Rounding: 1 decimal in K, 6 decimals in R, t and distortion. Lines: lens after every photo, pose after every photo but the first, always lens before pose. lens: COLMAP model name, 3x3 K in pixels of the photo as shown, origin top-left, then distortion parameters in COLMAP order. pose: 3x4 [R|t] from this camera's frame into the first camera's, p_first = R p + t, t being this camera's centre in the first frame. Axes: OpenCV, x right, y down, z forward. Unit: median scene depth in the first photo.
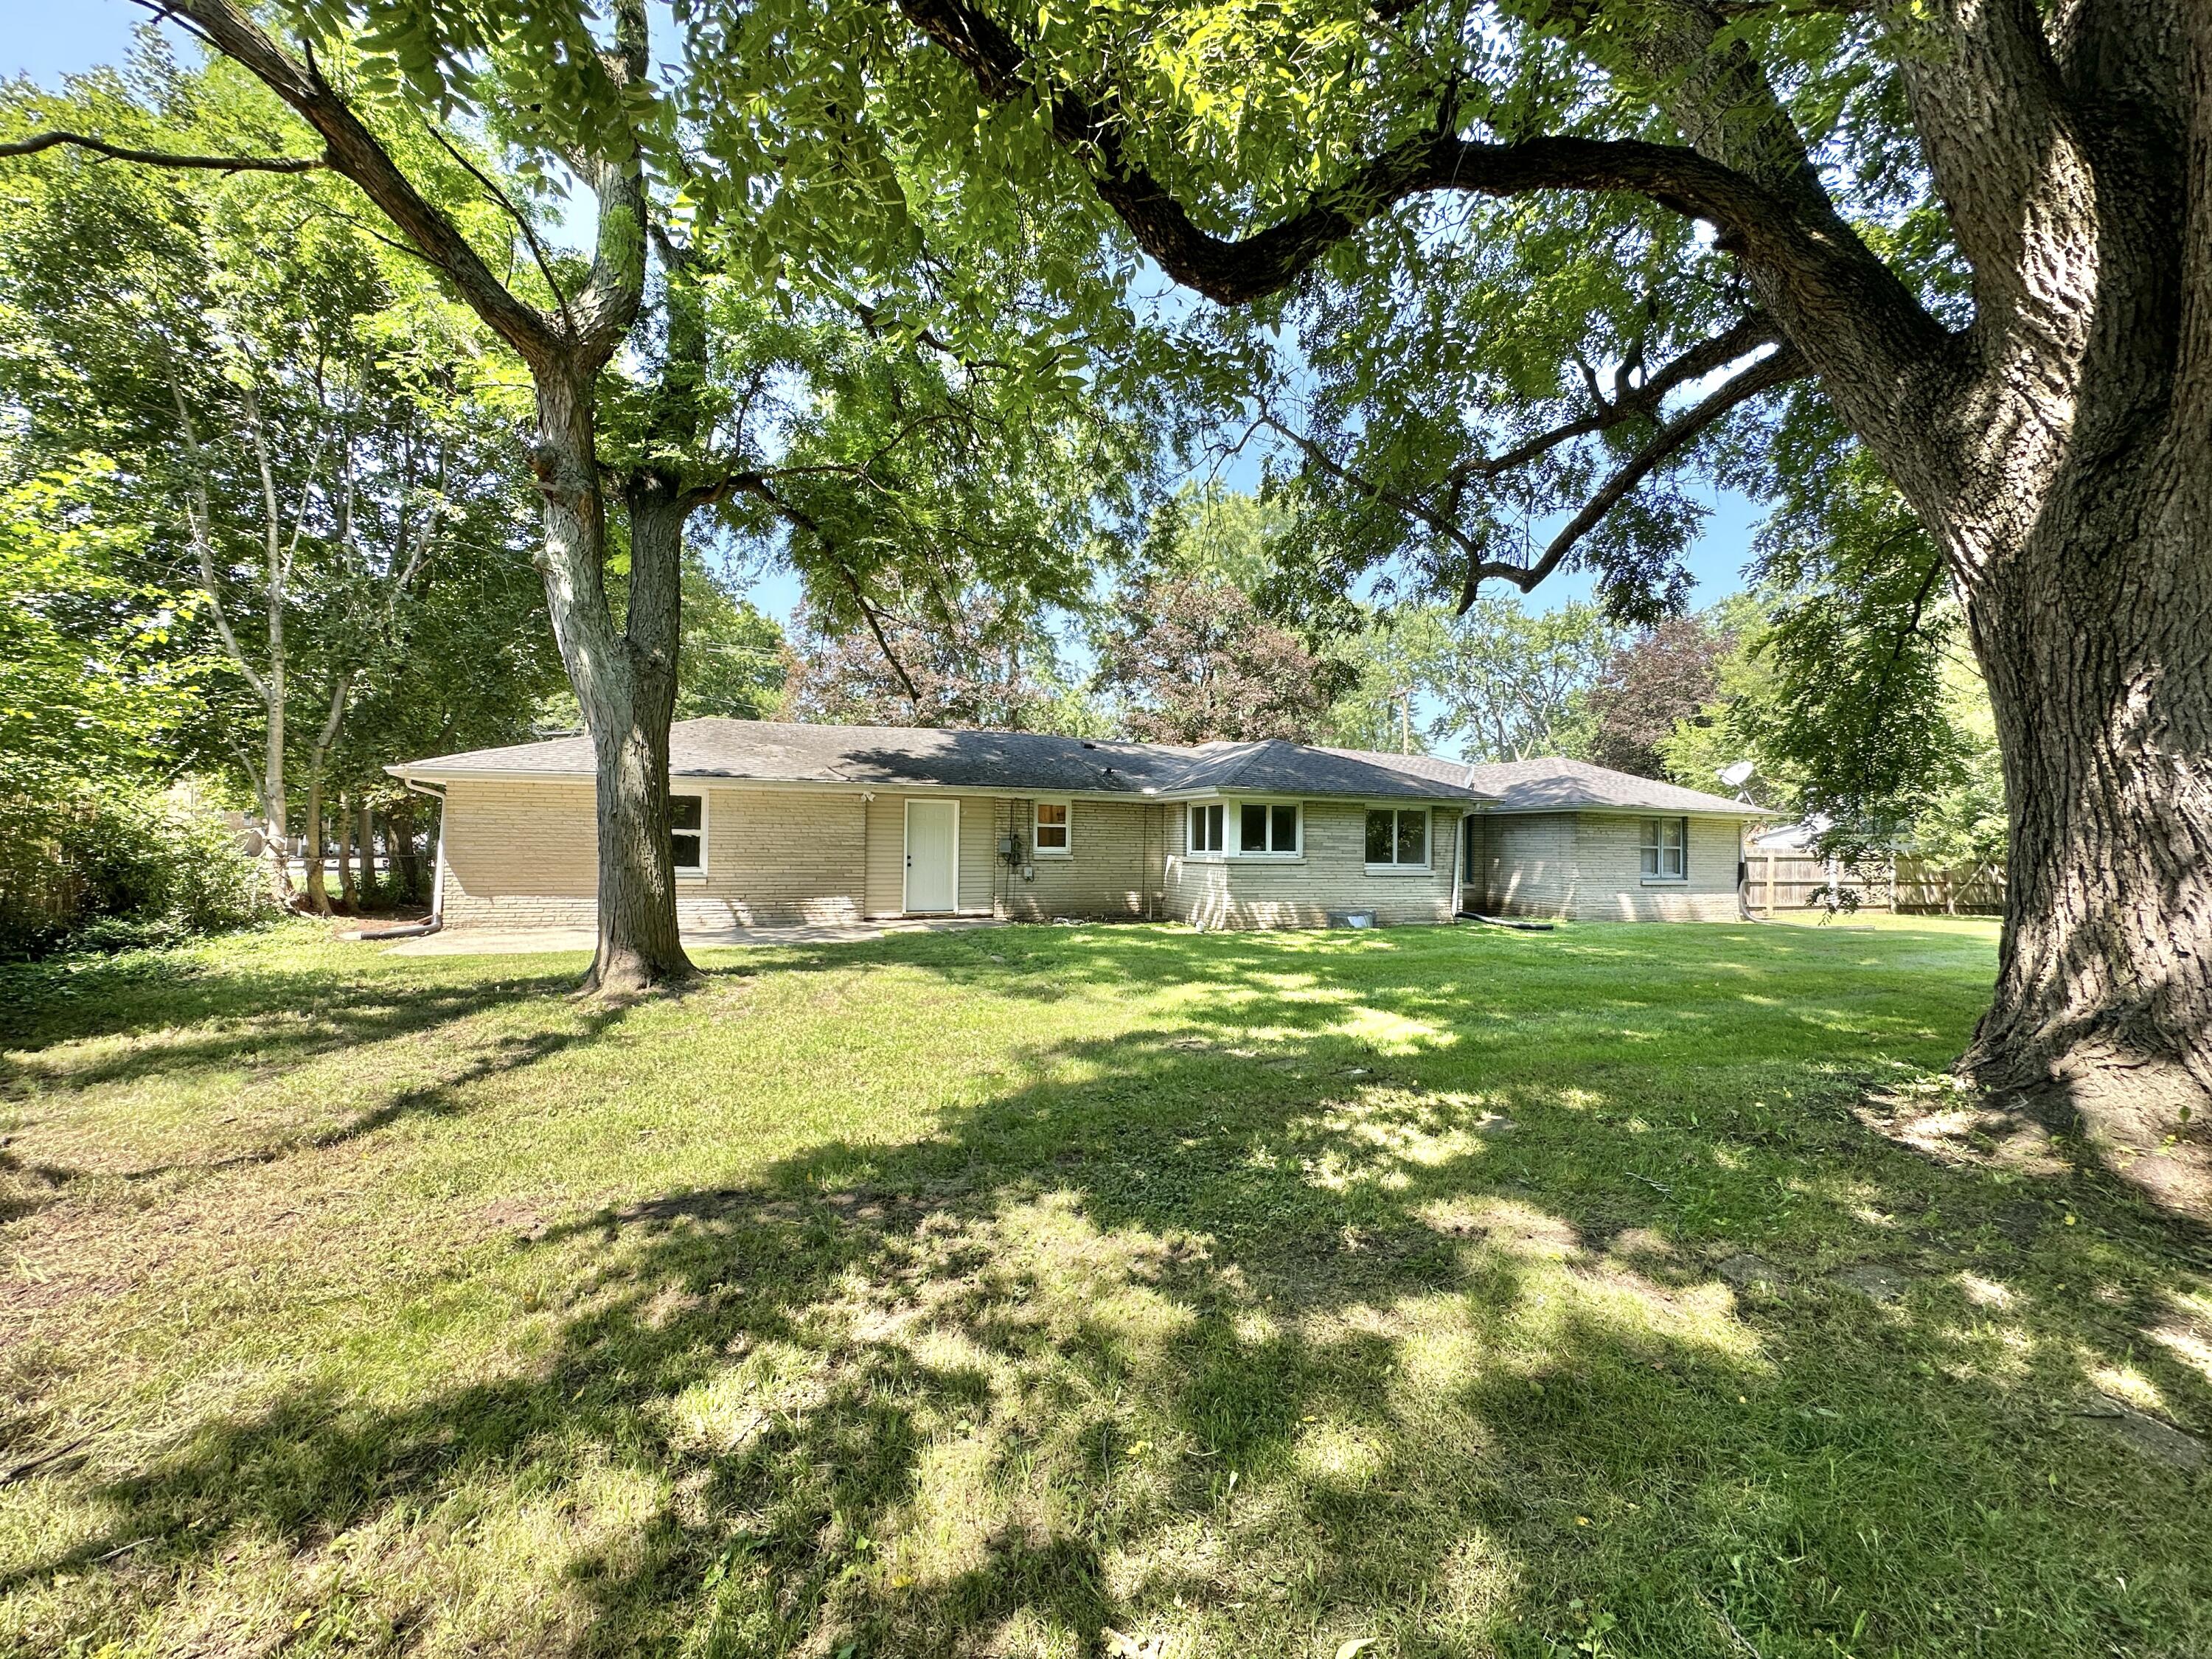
lens RADIAL K [[885.0, 0, 1106.0], [0, 885.0, 829.5], [0, 0, 1]] dist [-0.002063, 0.000880]
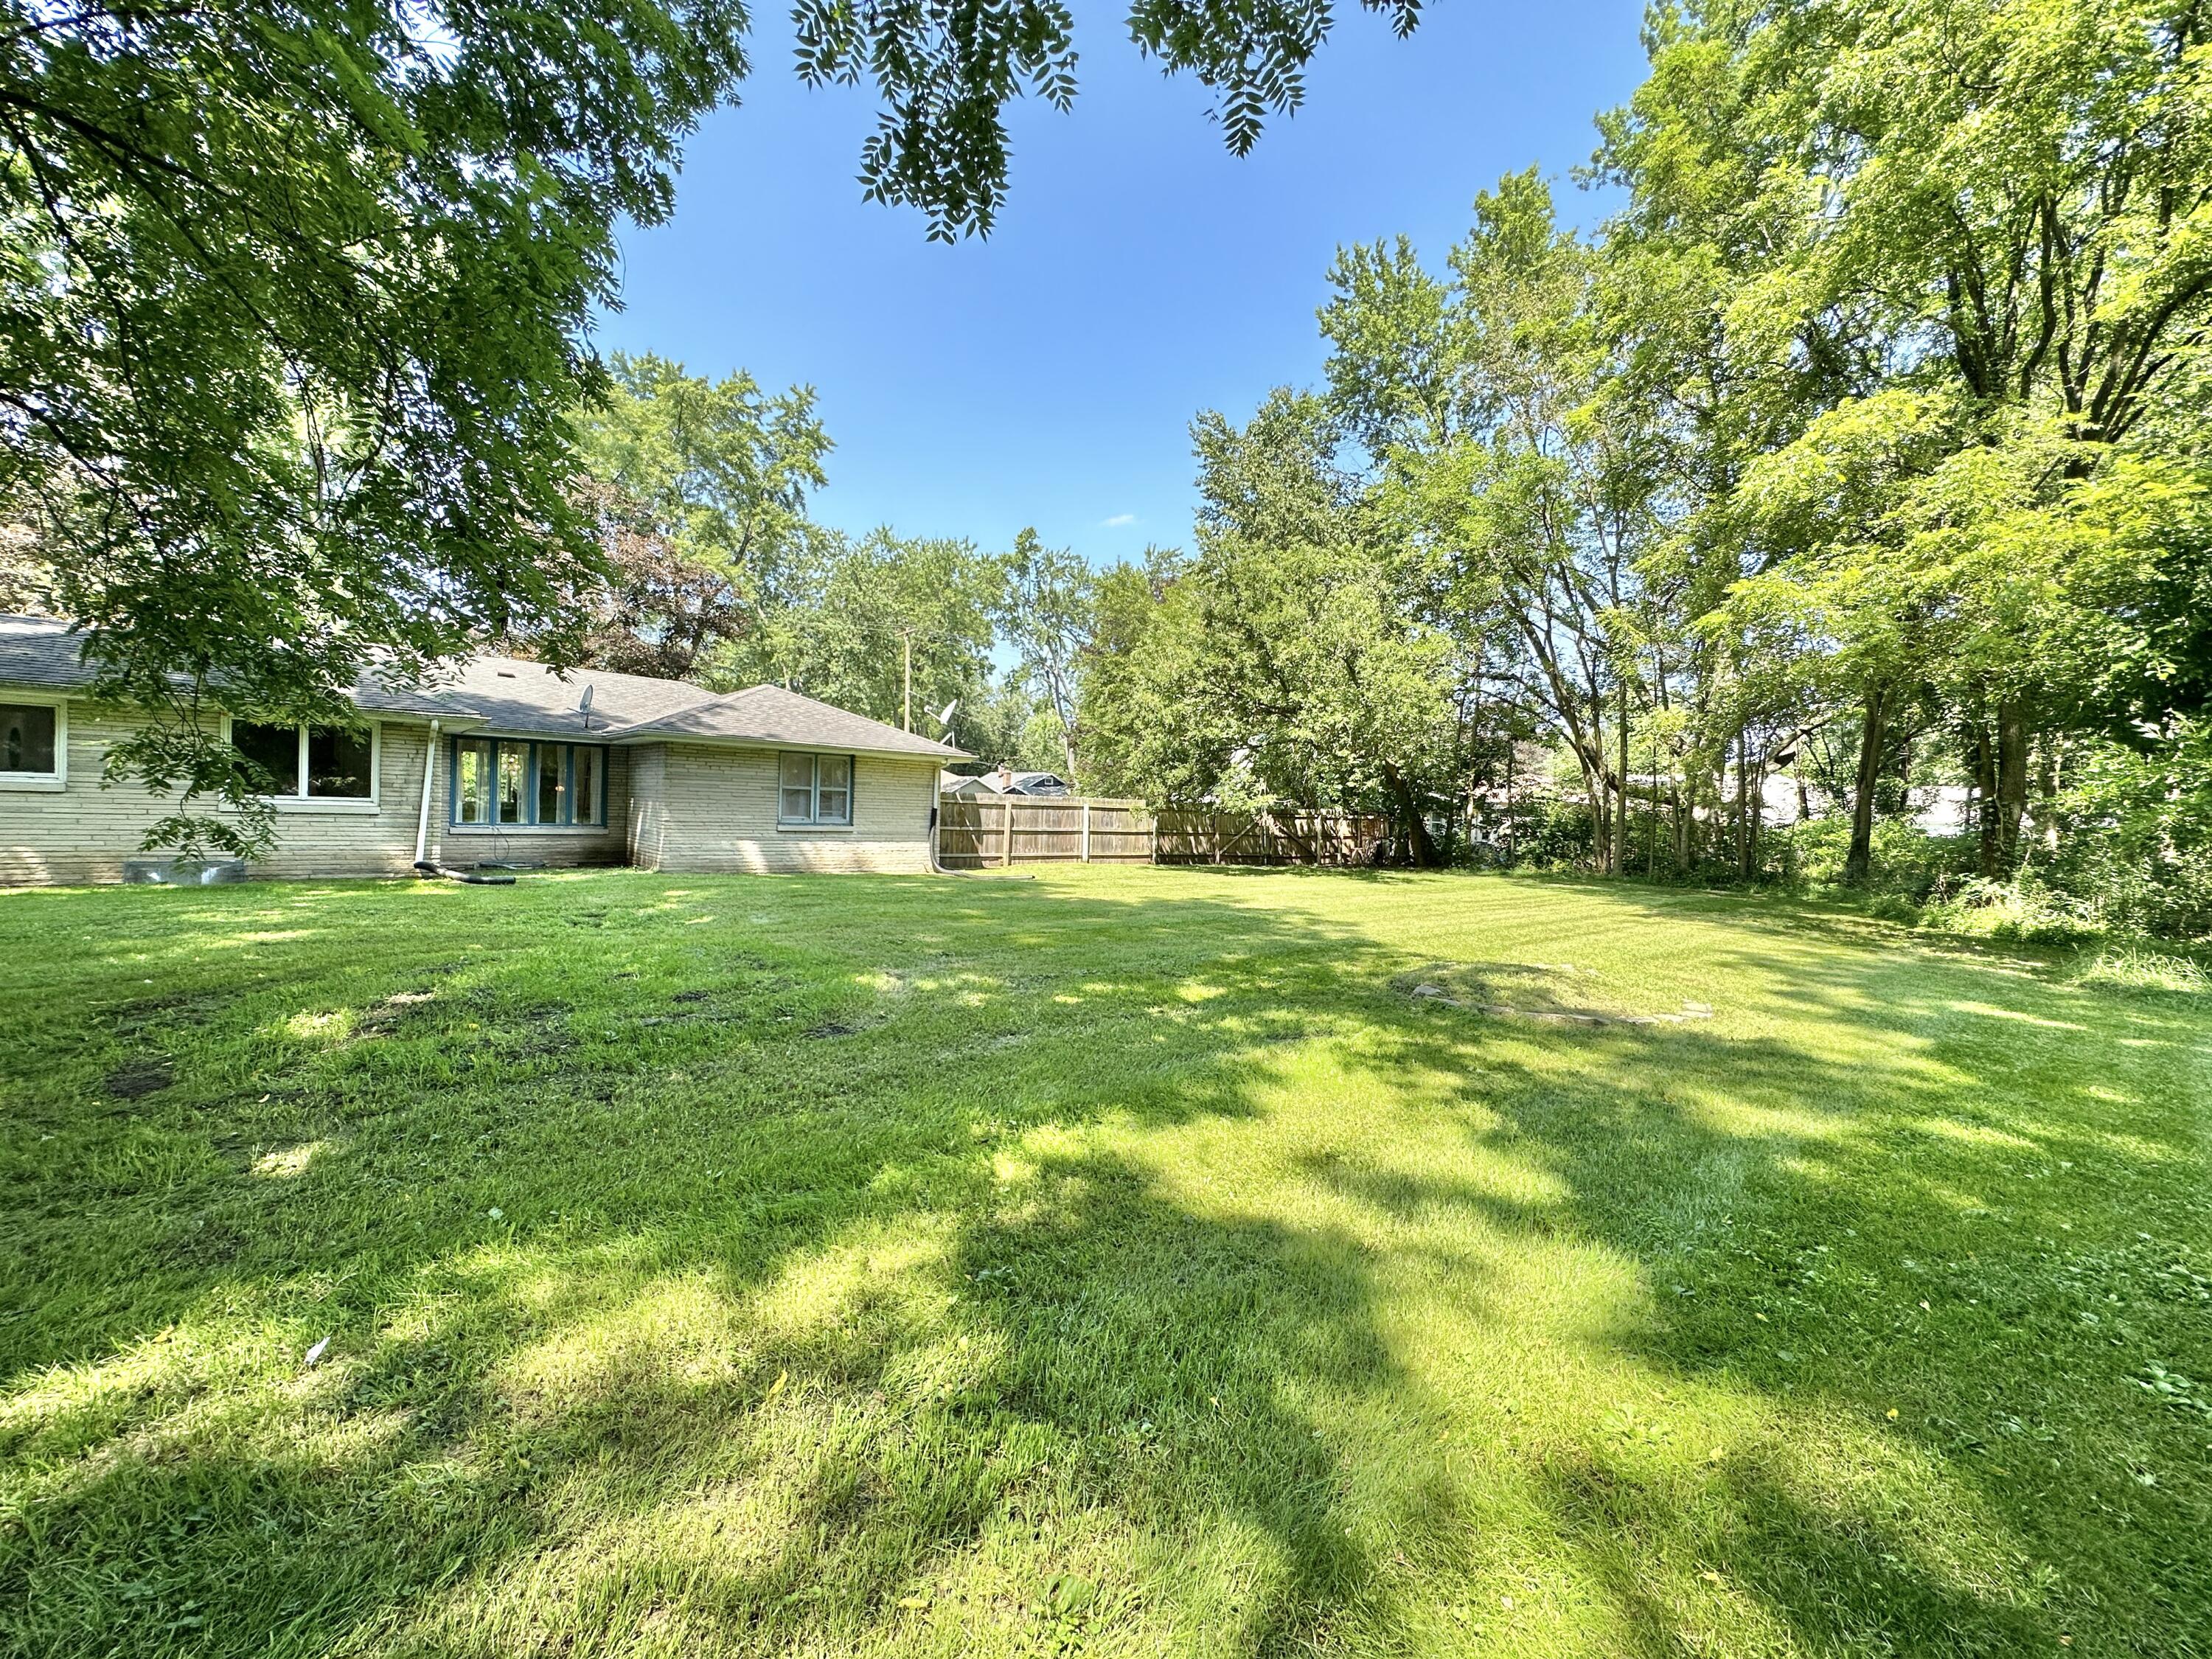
lens RADIAL K [[885.0, 0, 1106.0], [0, 885.0, 829.5], [0, 0, 1]] dist [-0.002063, 0.000880]
pose [[0.948737, 0.009108, 0.315935, 0.727885], [-0.025064, 0.998605, 0.046478, 0.015304], [-0.315071, -0.052014, 0.947642, 0.096283]]
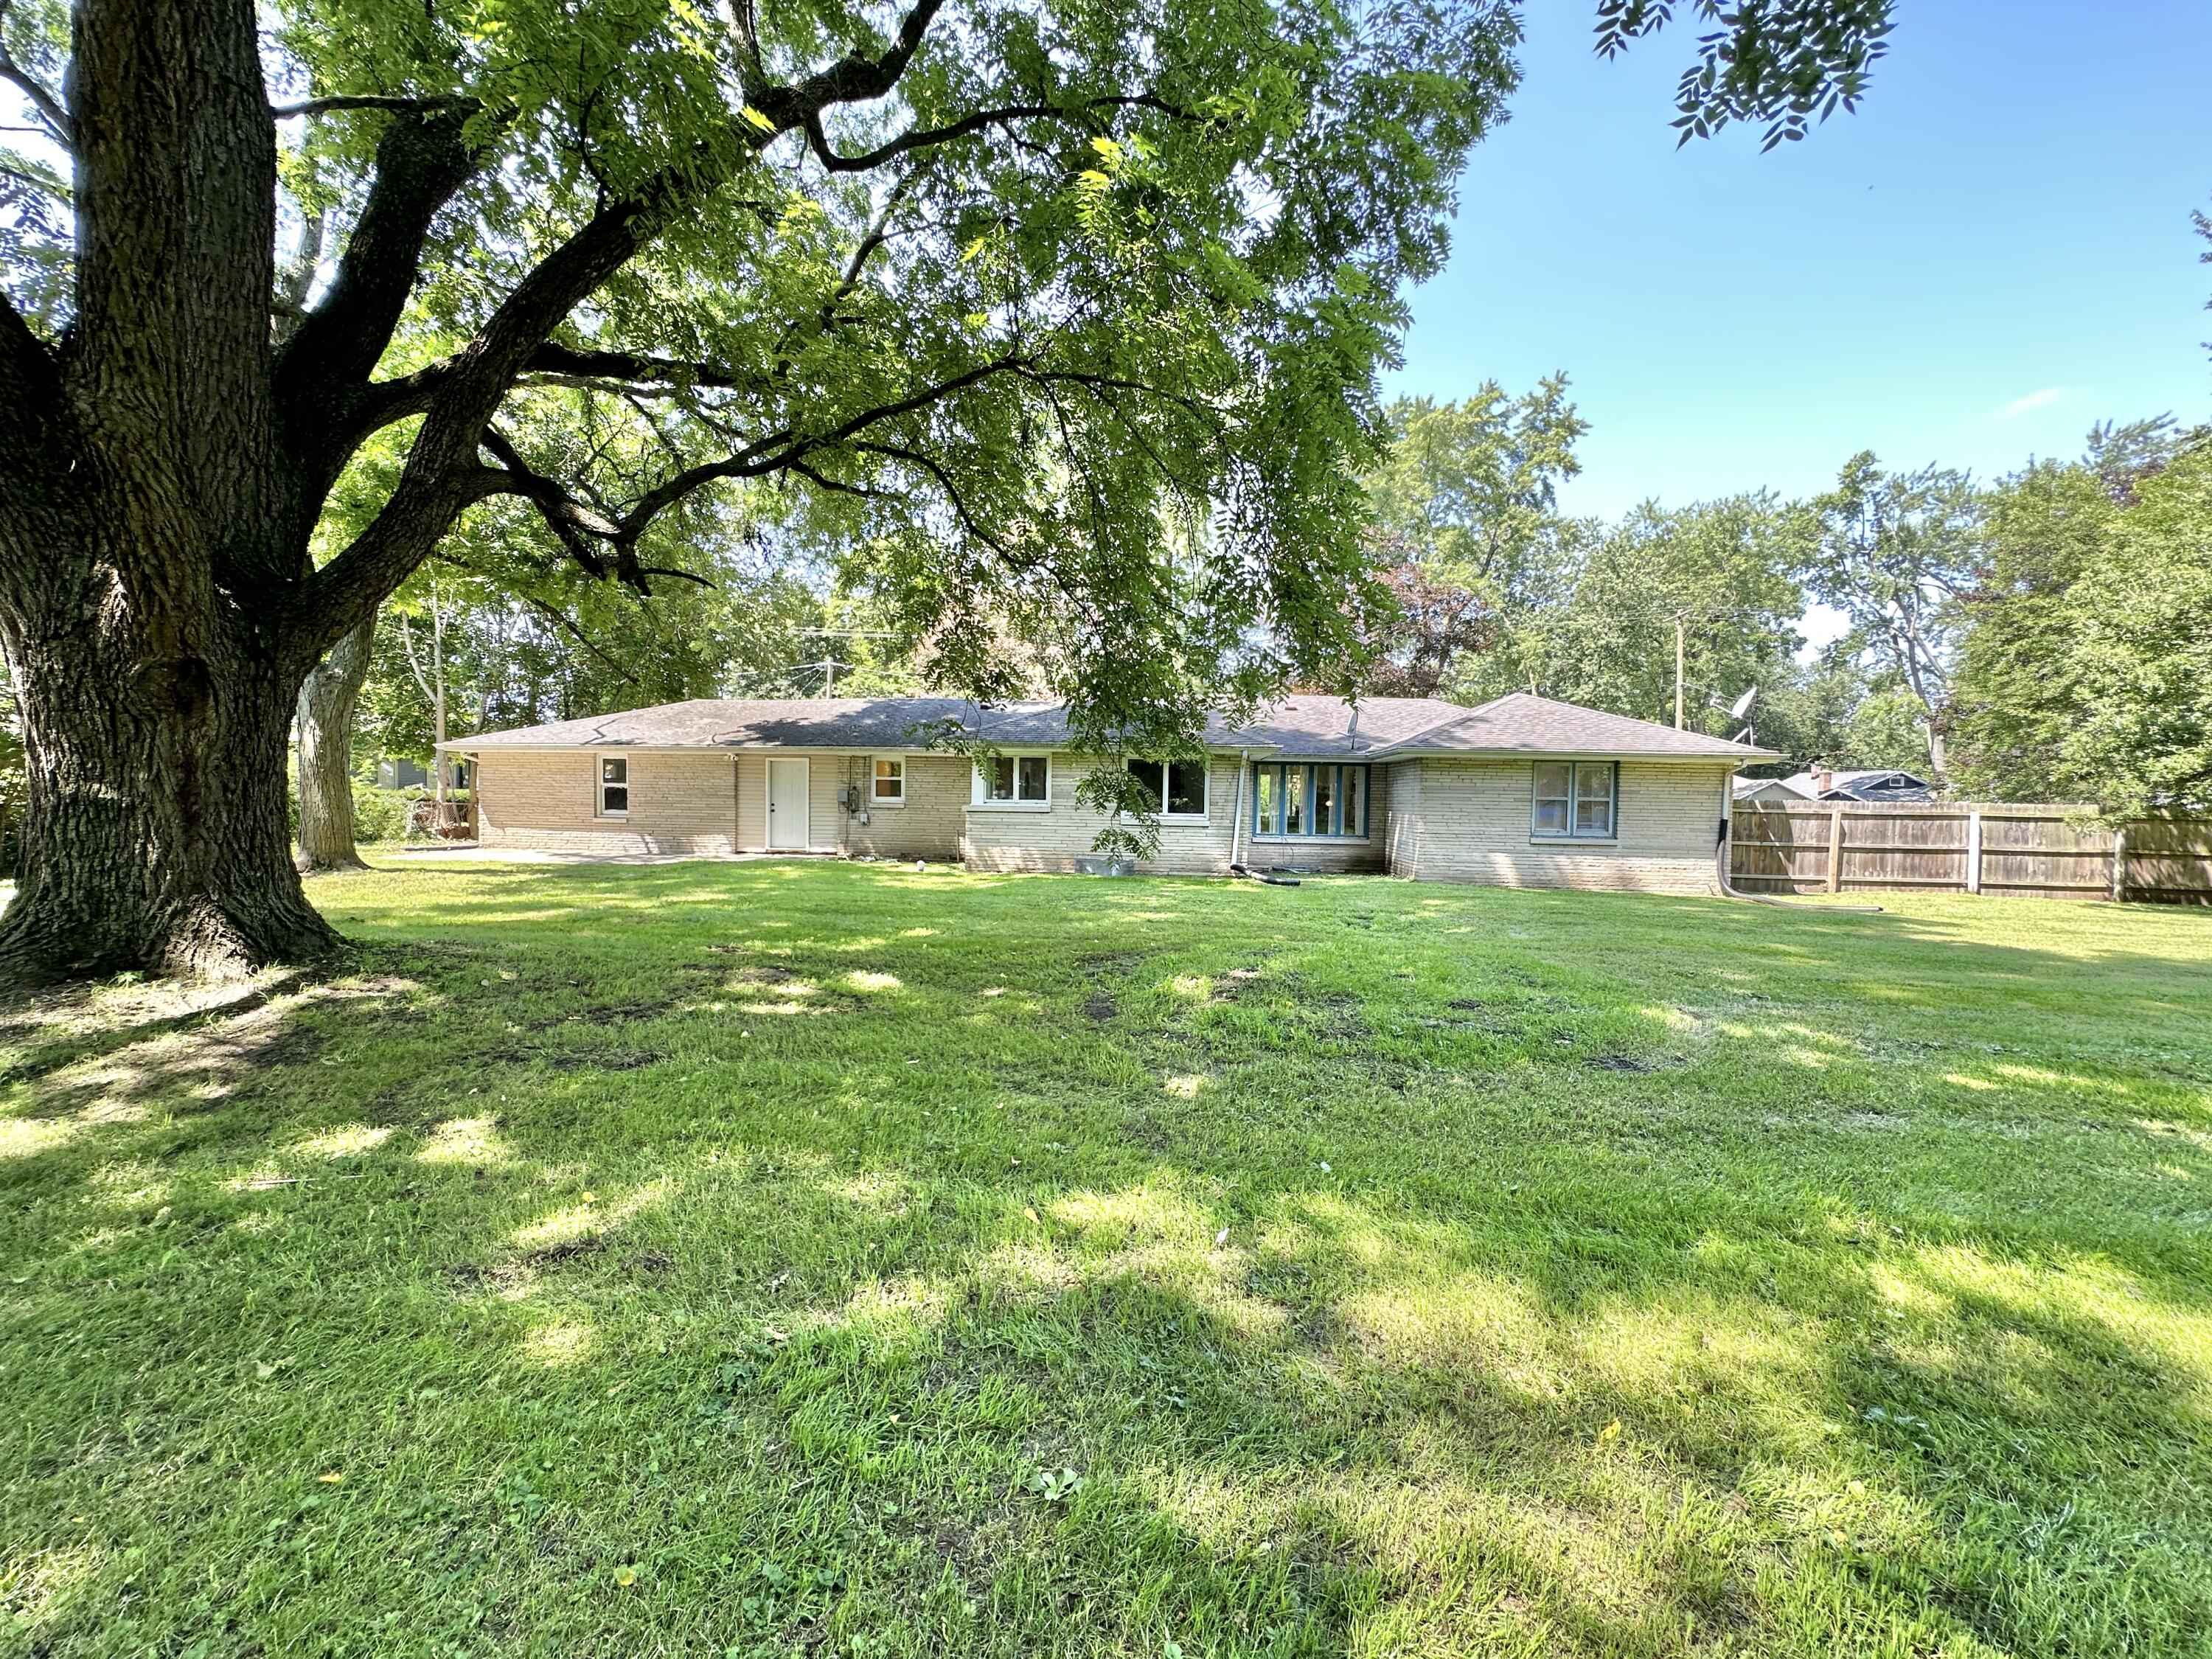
lens RADIAL K [[885.0, 0, 1106.0], [0, 885.0, 829.5], [0, 0, 1]] dist [-0.002063, 0.000880]
pose [[0.891333, 0.015583, -0.453082, 0.715966], [0.004045, 0.999096, 0.042320, 0.014495], [0.453332, -0.039554, 0.890464, 0.091754]]
